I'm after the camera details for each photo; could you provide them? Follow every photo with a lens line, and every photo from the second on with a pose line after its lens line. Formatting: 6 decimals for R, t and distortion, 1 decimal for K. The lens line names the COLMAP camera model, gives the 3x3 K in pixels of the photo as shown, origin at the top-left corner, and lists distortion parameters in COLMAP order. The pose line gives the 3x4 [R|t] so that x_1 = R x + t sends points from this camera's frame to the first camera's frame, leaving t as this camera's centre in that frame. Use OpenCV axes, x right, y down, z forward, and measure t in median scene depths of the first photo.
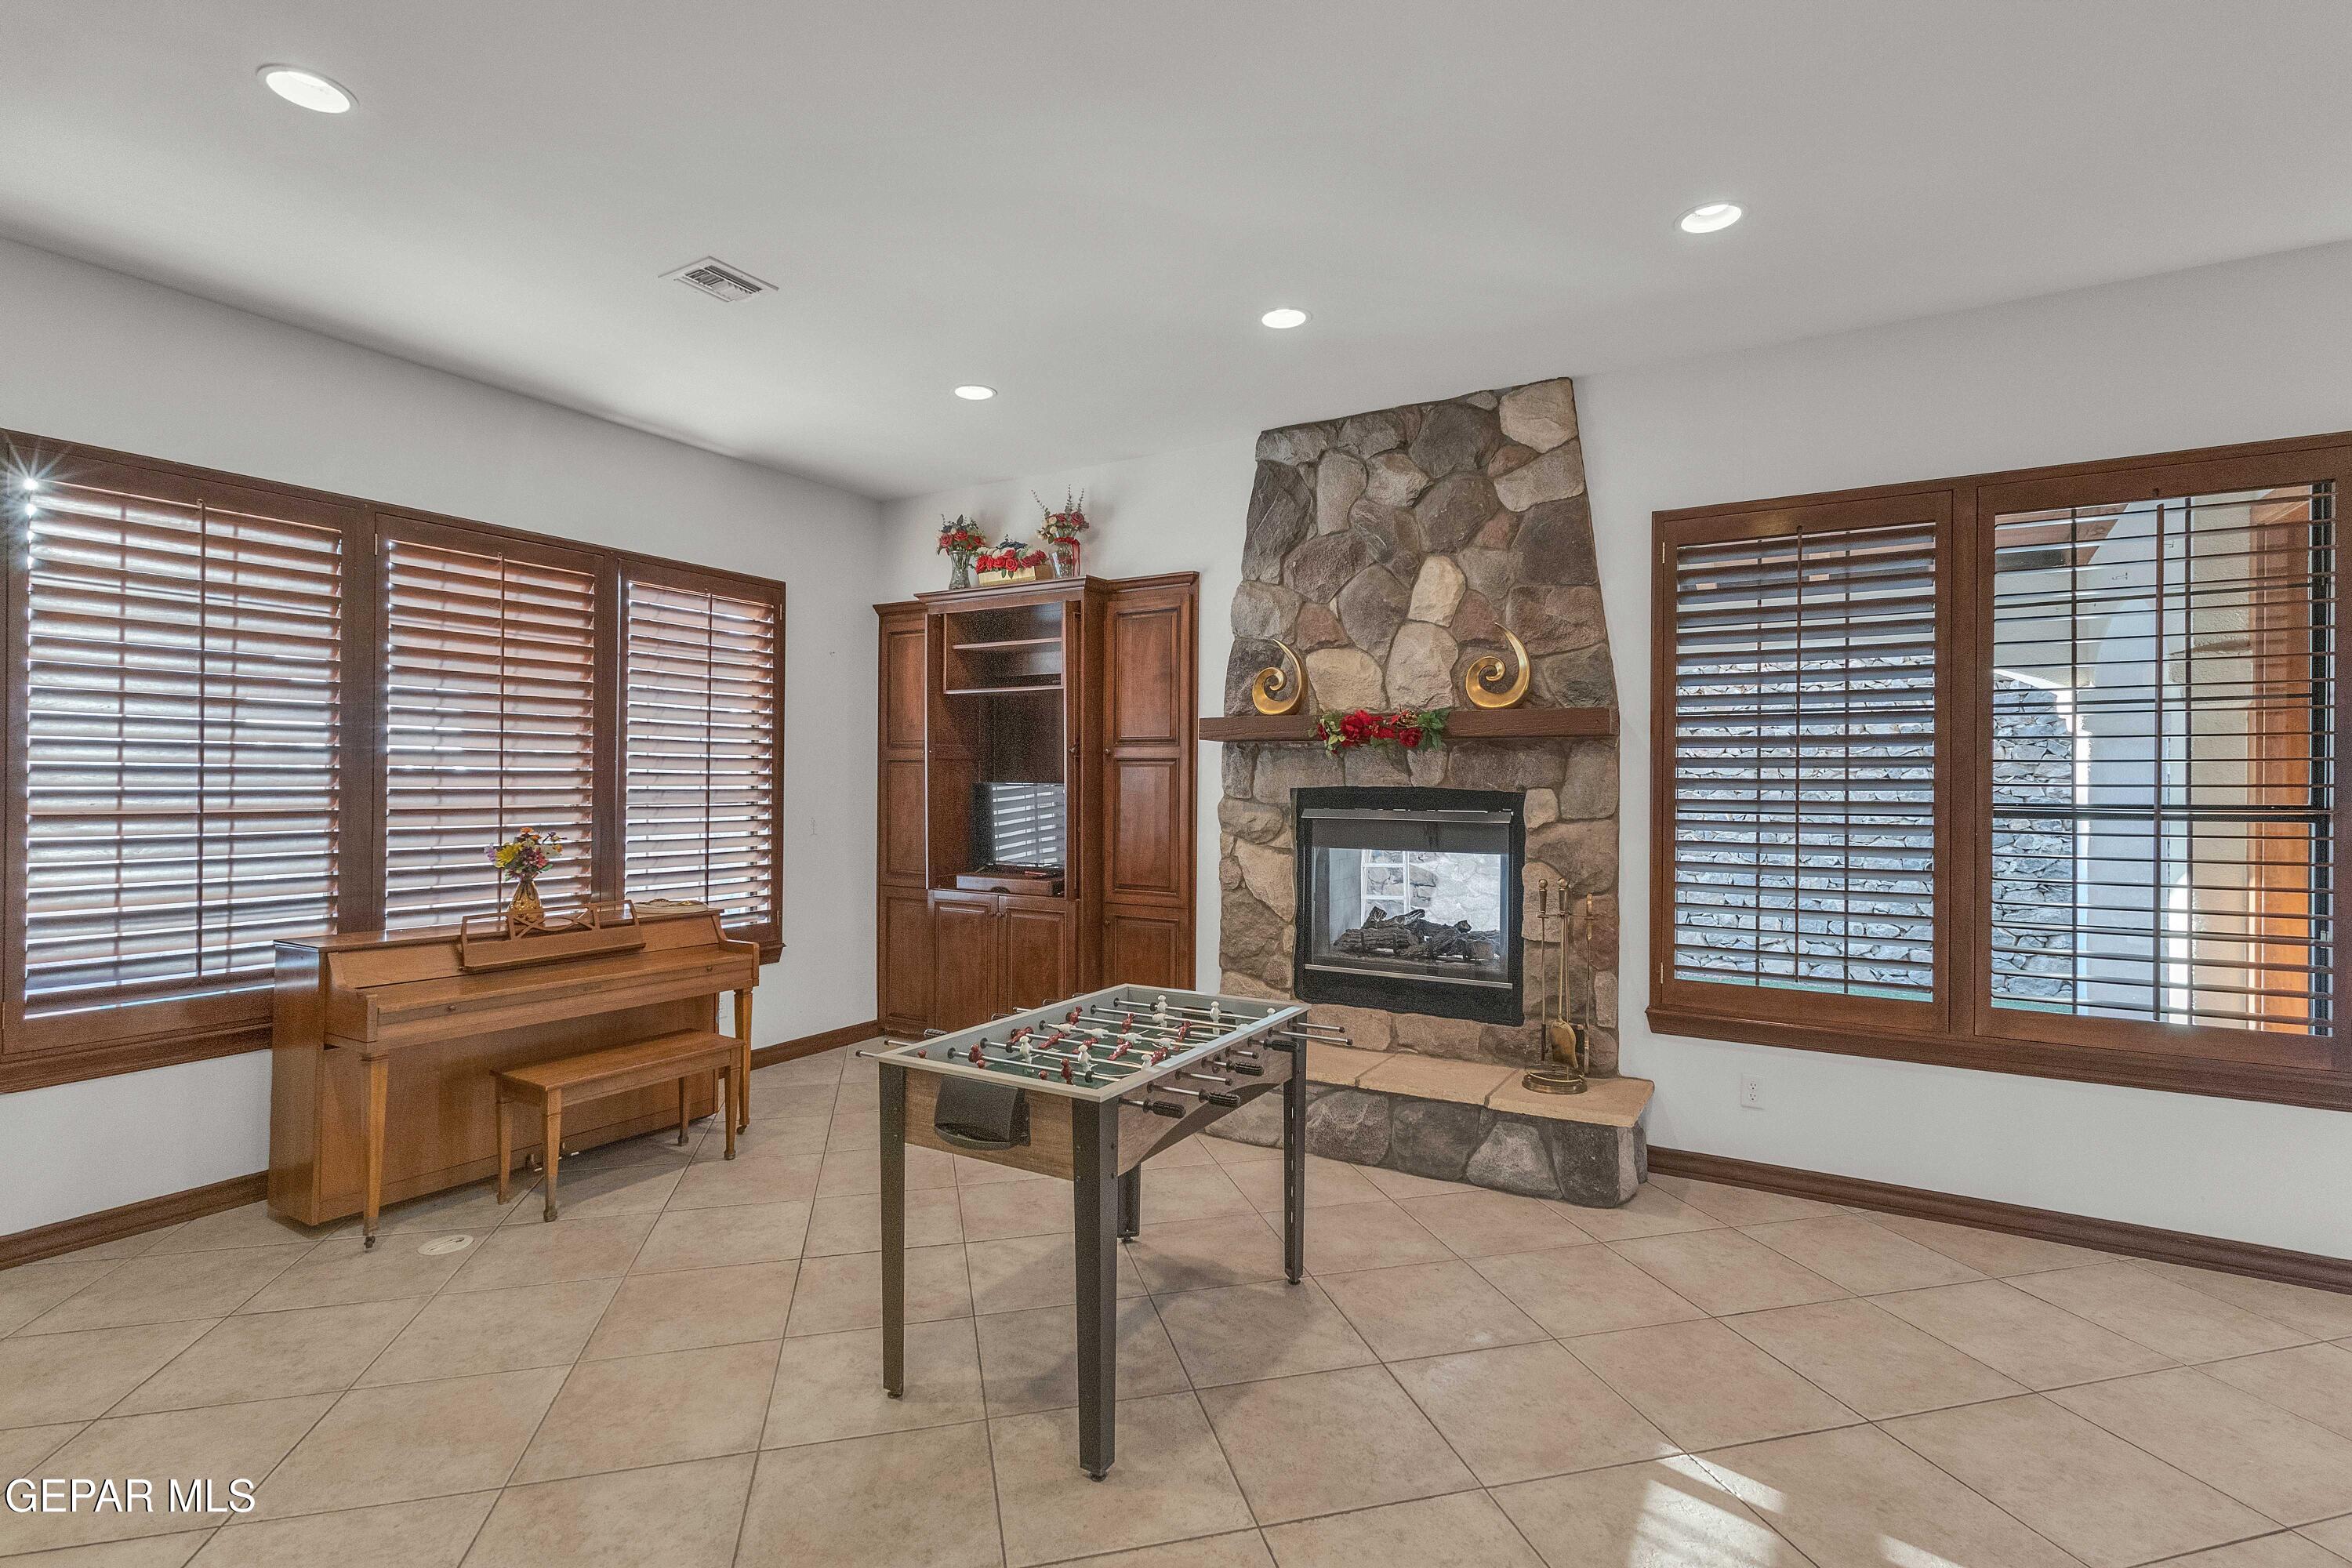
lens RADIAL K [[1081.9, 0, 1172.3], [0, 1081.9, 787.8], [0, 0, 1]] dist [-0.001480, 0.002041]
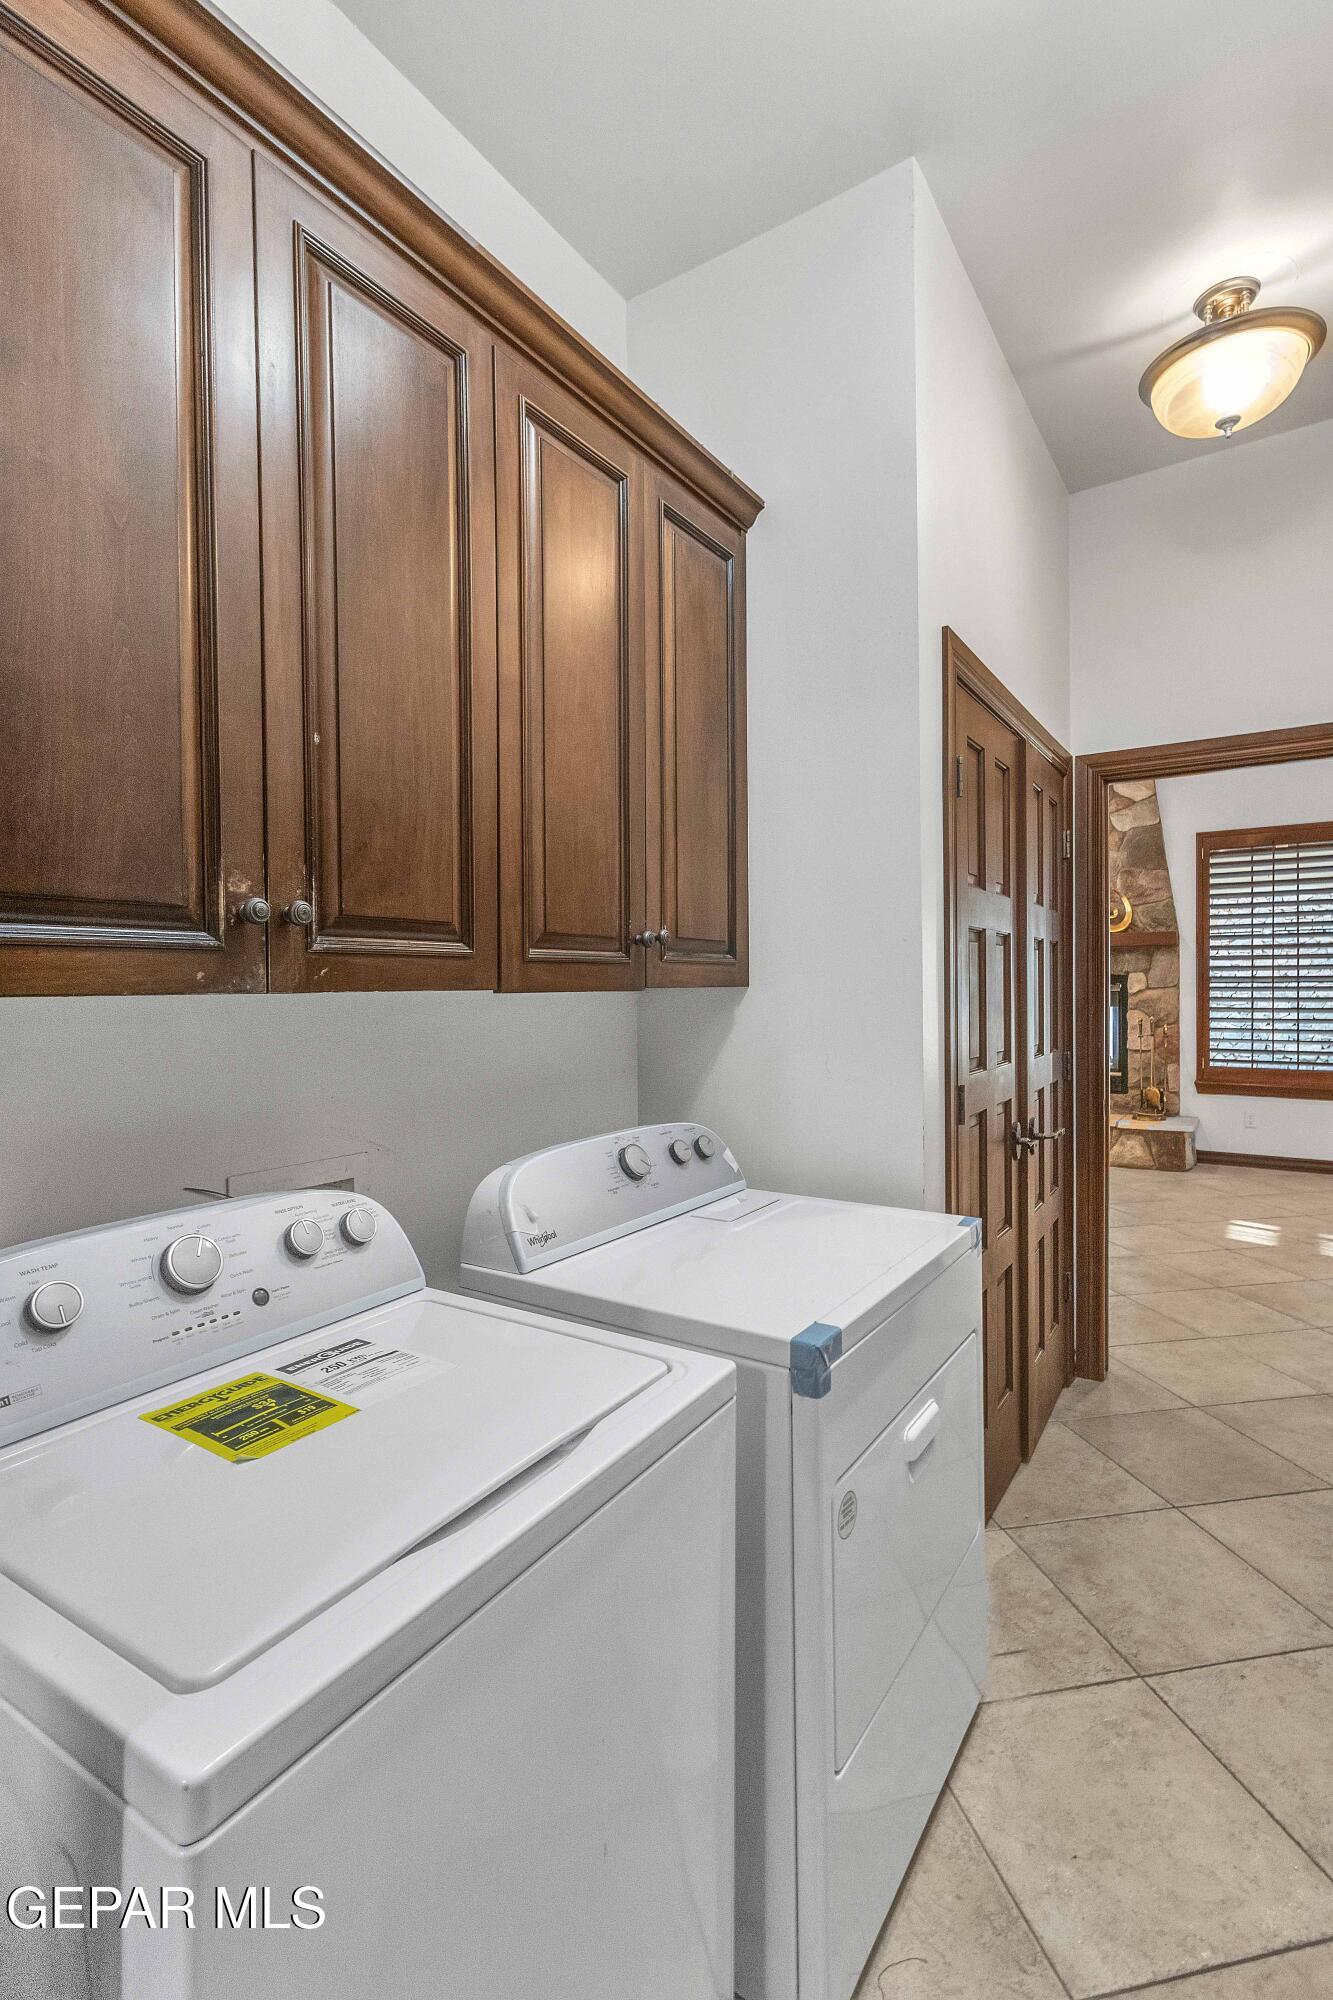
lens RADIAL K [[920.0, 0, 672.6], [0, 920.0, 994.4], [0, 0, 1]] dist [-0.001480, 0.002041]
pose [[0.998248, -0.016778, -0.056744, -0.421949], [0.017765, 0.999699, 0.016946, -0.002705], [0.056443, -0.017924, 0.998245, -0.741287]]
